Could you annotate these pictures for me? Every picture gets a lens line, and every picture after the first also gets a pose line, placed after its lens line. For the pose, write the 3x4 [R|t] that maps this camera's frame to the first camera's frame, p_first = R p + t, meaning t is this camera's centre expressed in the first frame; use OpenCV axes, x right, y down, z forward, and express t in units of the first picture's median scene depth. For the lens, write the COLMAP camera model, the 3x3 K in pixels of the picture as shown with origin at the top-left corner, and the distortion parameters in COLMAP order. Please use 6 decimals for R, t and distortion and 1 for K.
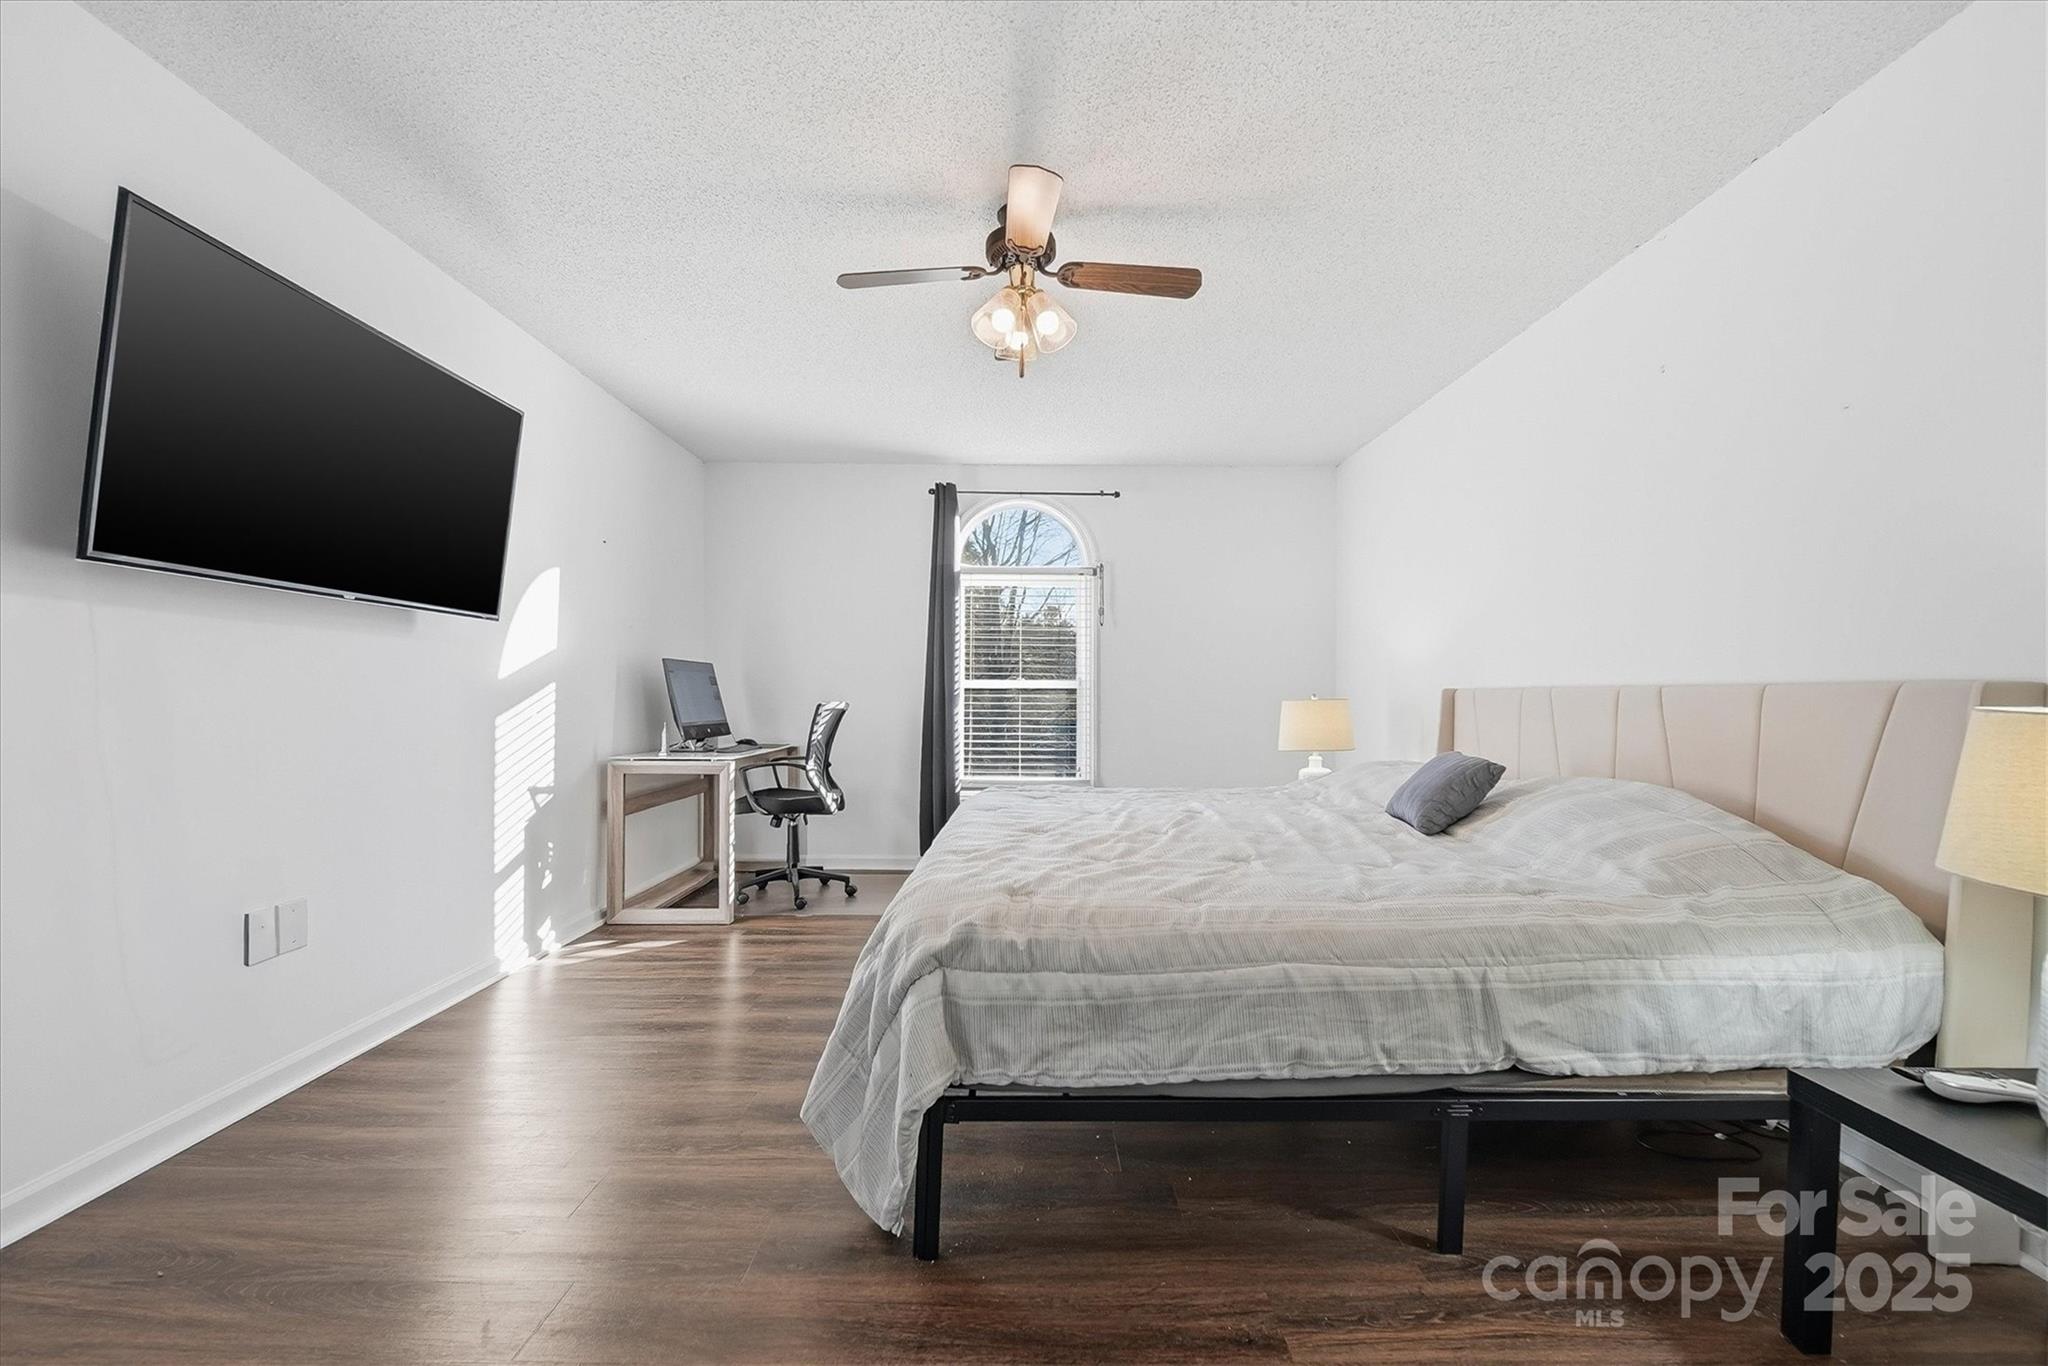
lens RADIAL K [[852.0, 0, 1028.8], [0, 852.0, 702.4], [0, 0, 1]] dist [-0.008753, -0.000040]
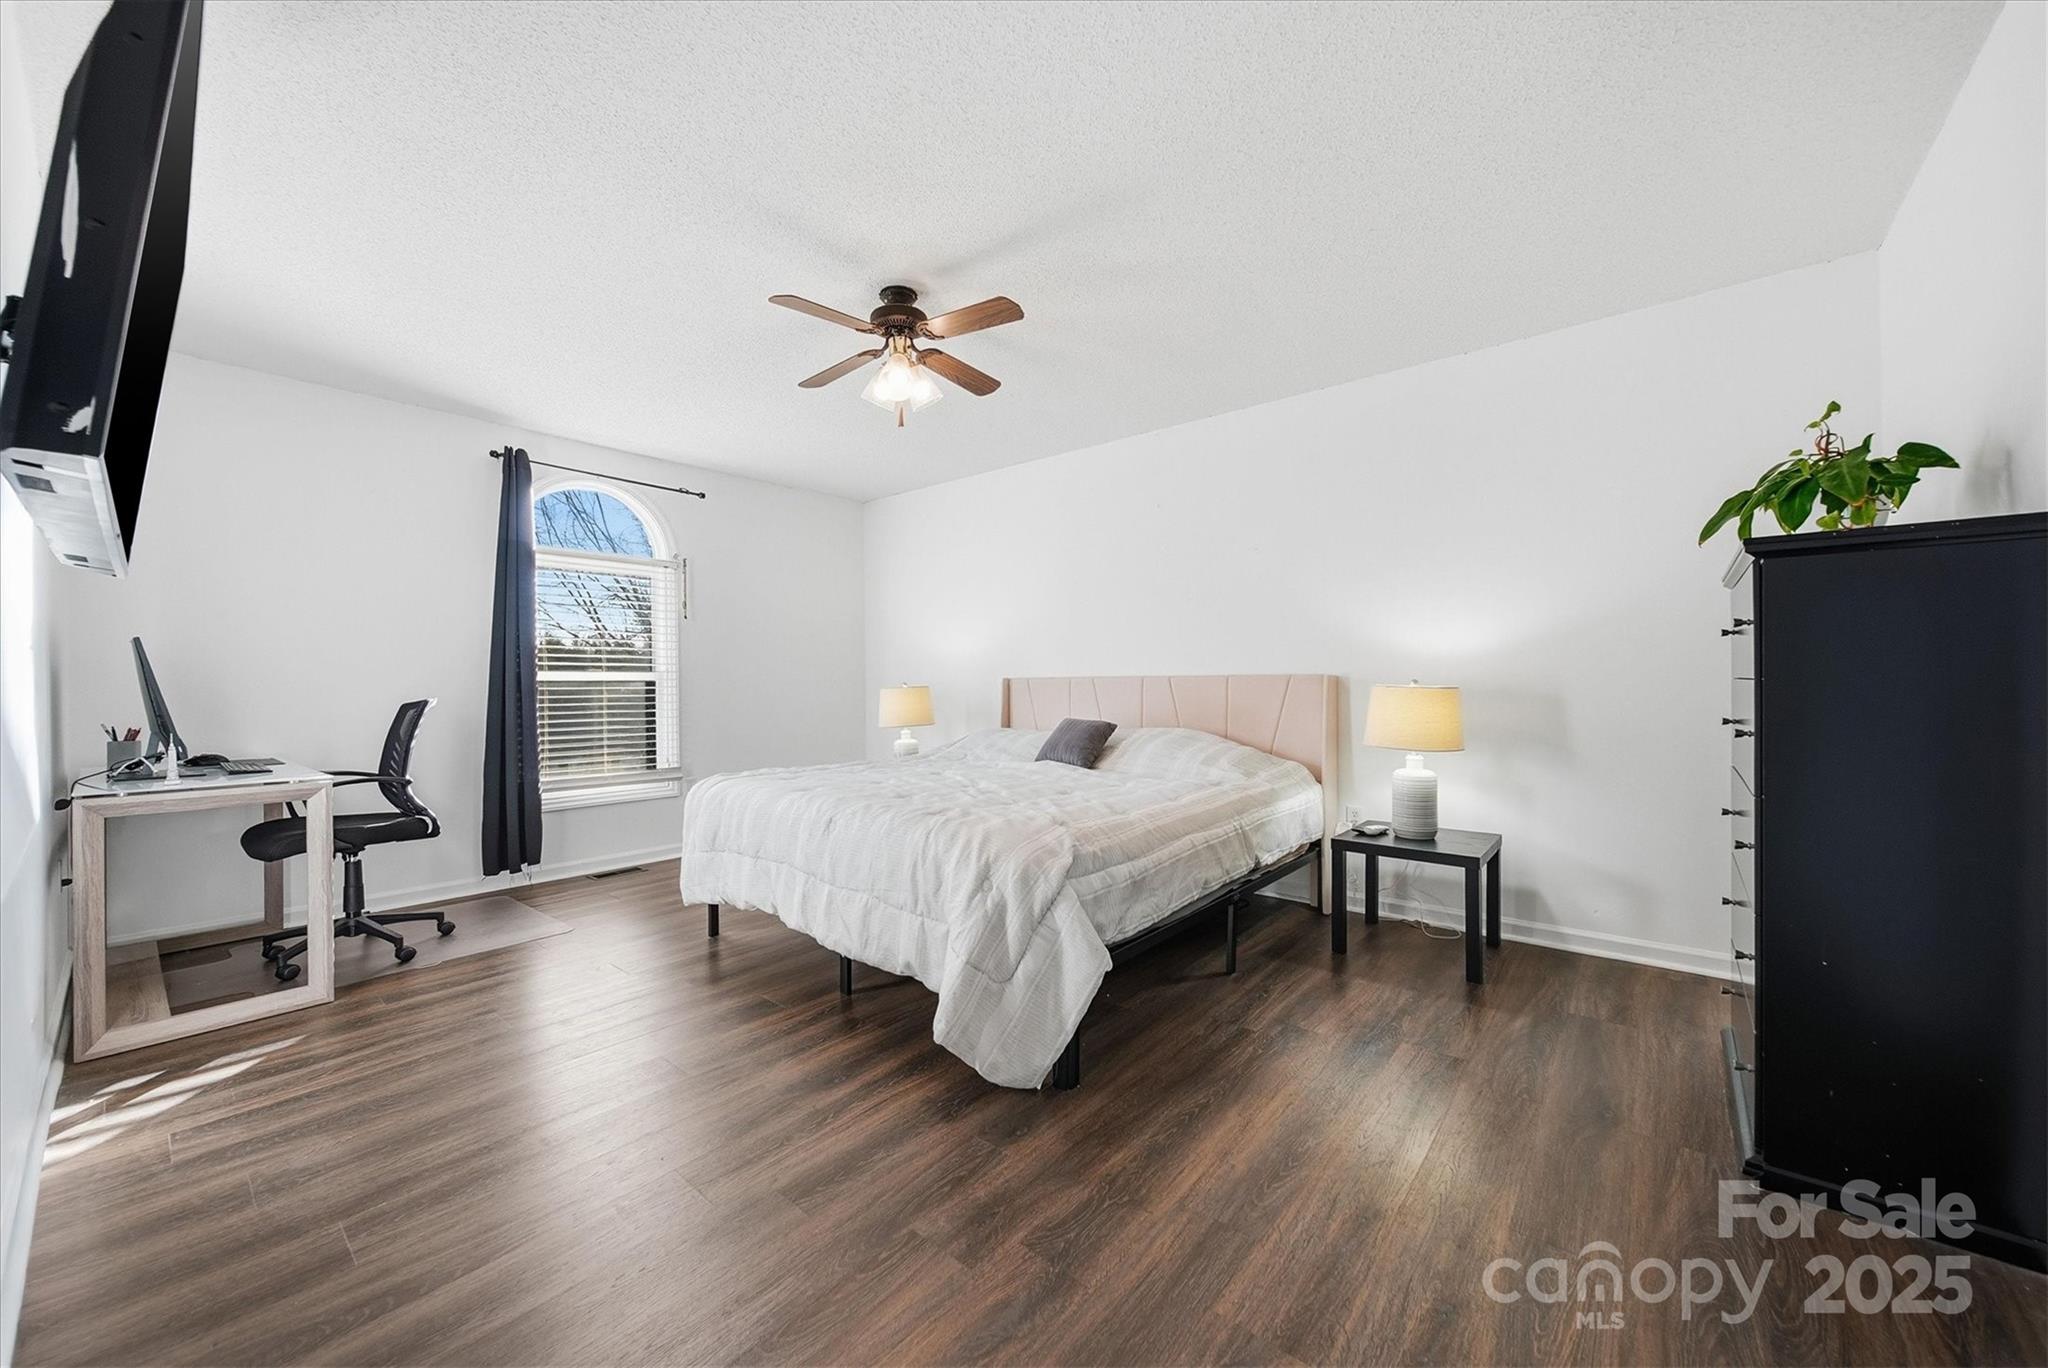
lens RADIAL K [[794.0, 0, 1023.2], [0, 794.0, 676.6], [0, 0, 1]] dist [-0.004239, -0.000312]
pose [[0.632287, -0.003551, 0.774726, -0.578475], [0.016206, 0.999831, -0.008643, -0.006868], [-0.774565, 0.018021, 0.632238, 0.107701]]
